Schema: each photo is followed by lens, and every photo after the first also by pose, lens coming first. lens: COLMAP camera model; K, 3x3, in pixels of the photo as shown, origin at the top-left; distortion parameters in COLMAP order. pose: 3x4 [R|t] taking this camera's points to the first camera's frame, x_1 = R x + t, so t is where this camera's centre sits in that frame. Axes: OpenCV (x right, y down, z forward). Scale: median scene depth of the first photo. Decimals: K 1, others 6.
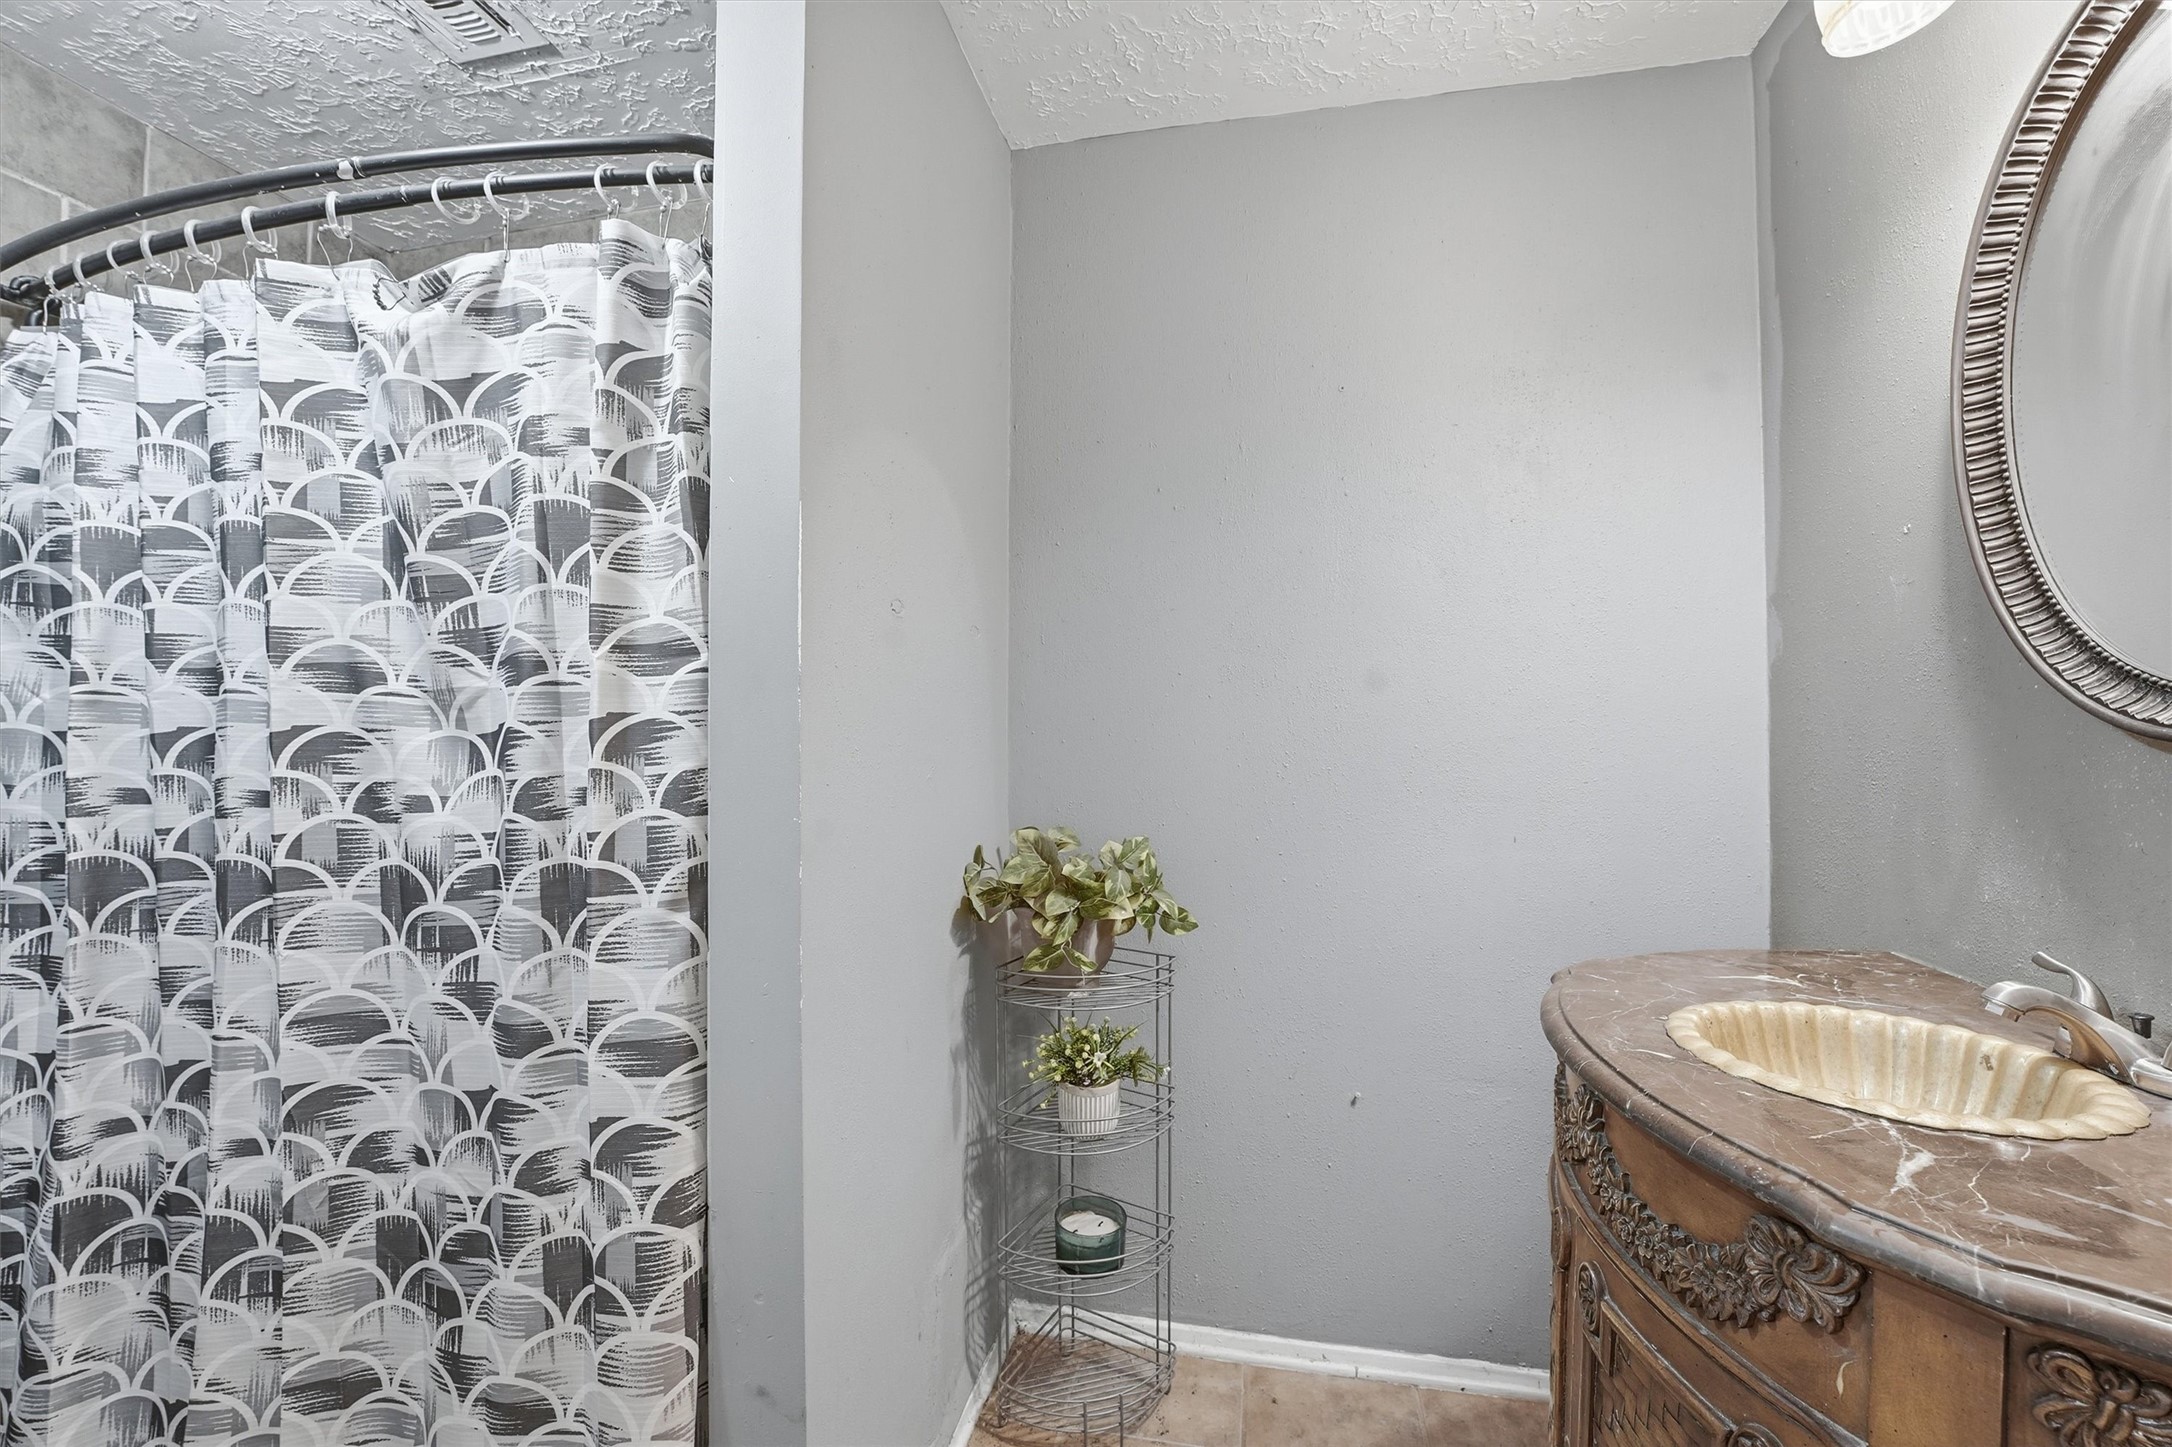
lens RADIAL K [[897.3, 0, 1085.2], [0, 897.3, 751.9], [0, 0, 1]] dist [-0.027047, 0.005866]
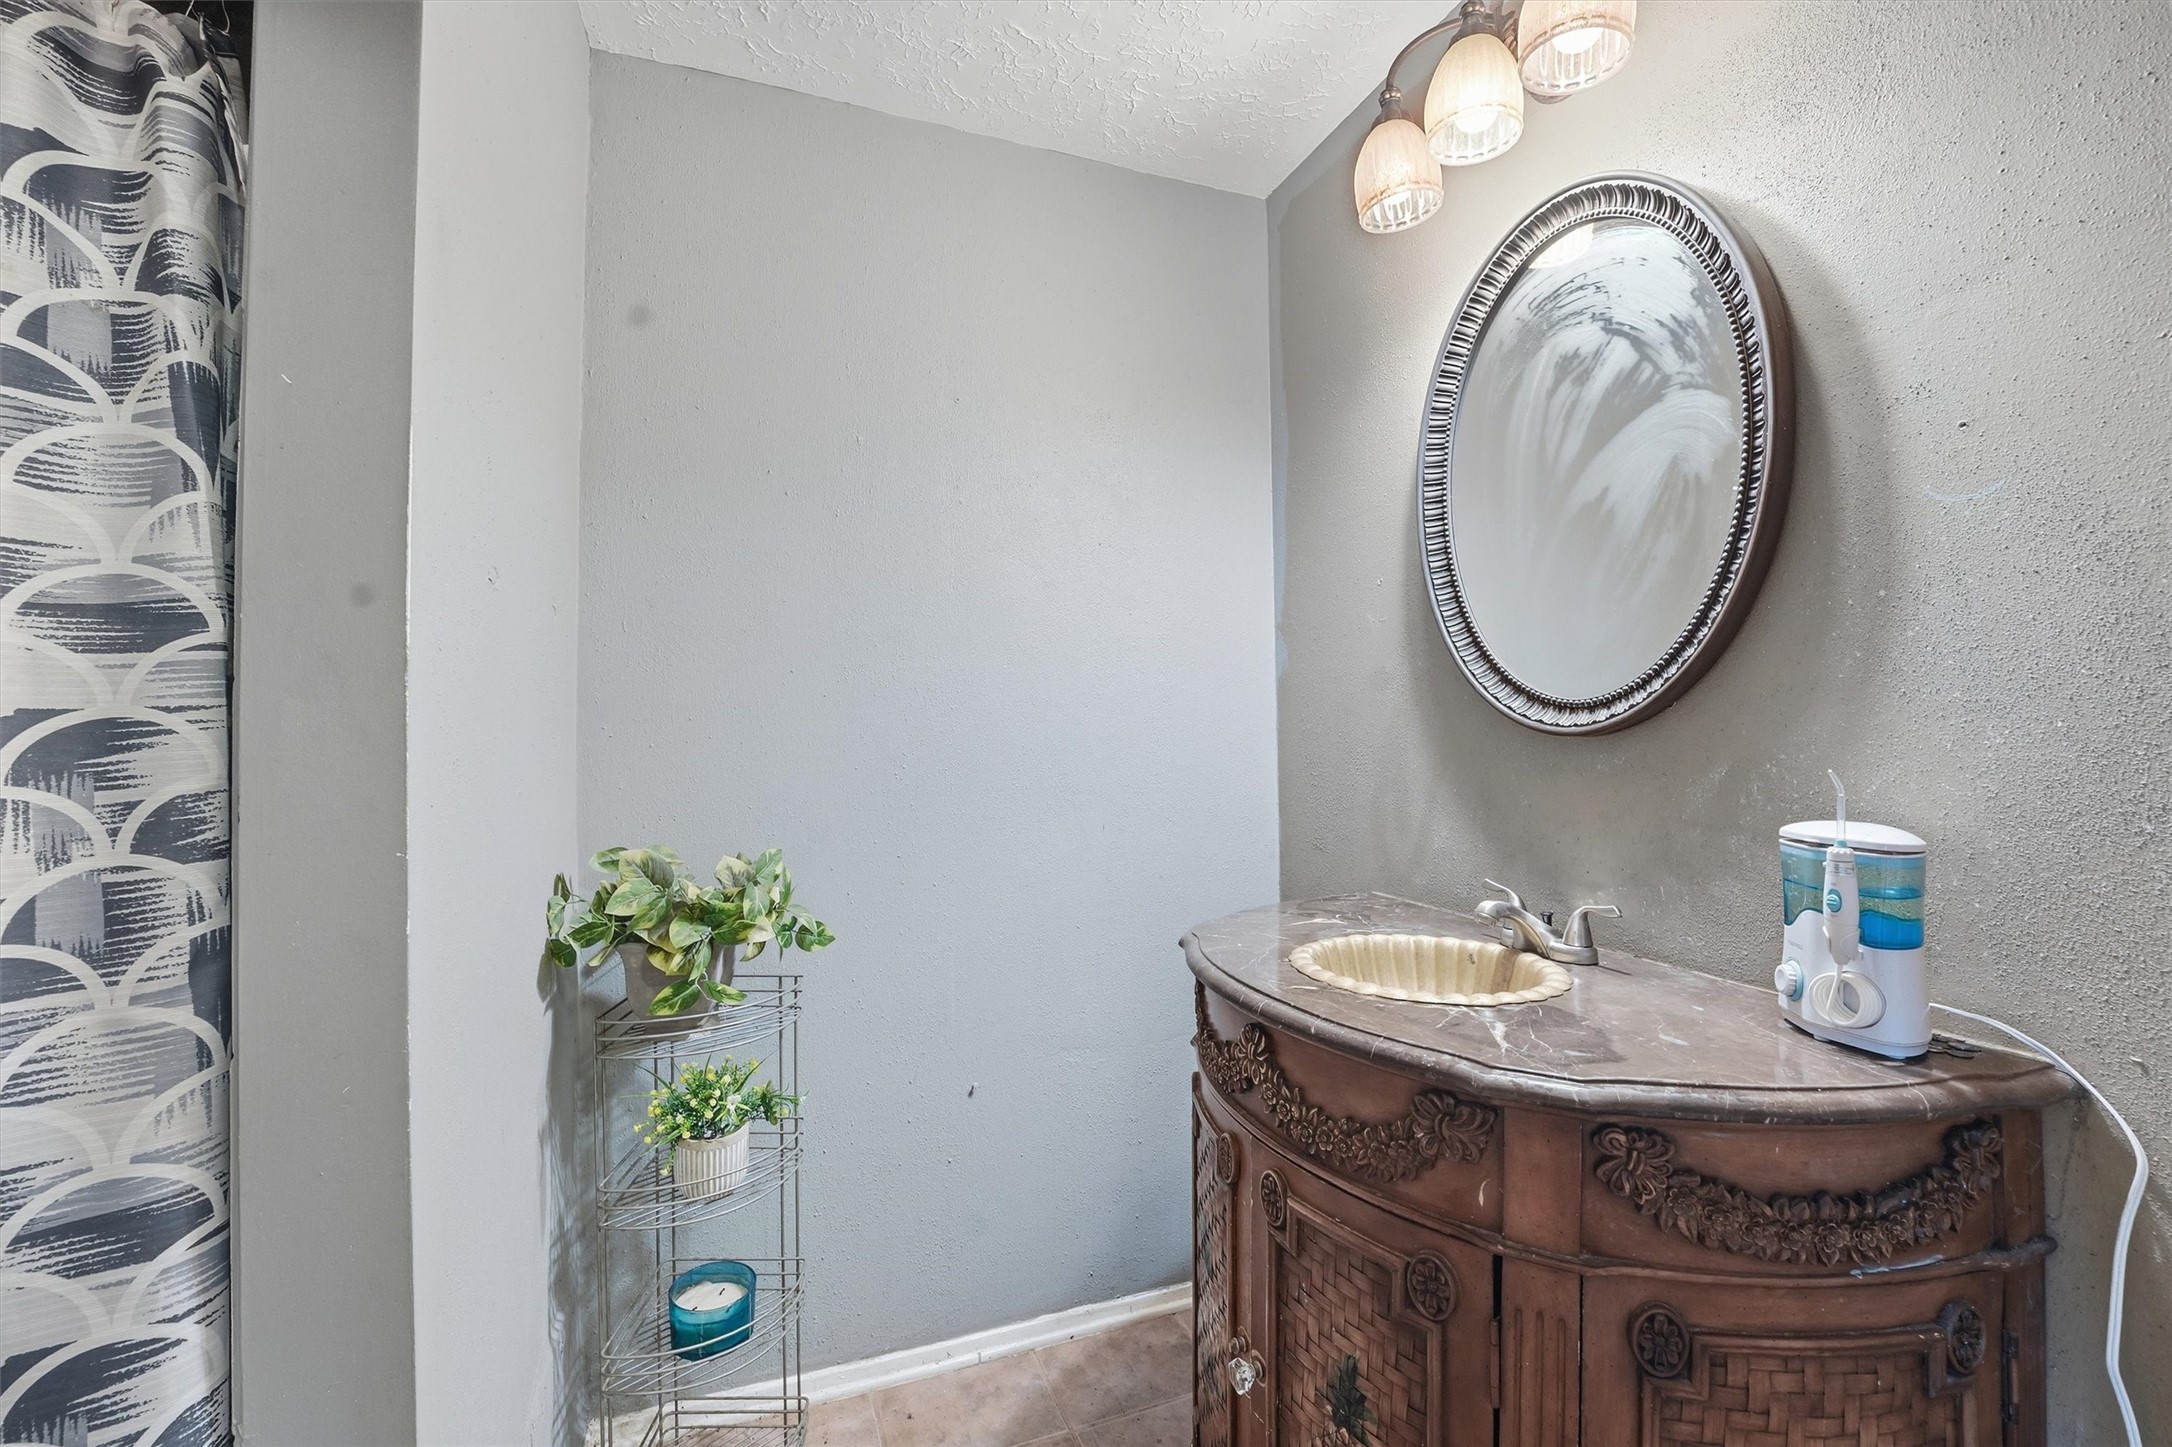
lens RADIAL K [[908.6, 0, 1086.1], [0, 908.6, 738.8], [0, 0, 1]] dist [-0.020382, -0.000647]
pose [[0.841153, -0.009871, 0.540707, -0.180059], [0.019547, 0.999735, -0.012158, 0.000178], [-0.540444, 0.020796, 0.841123, 0.052710]]
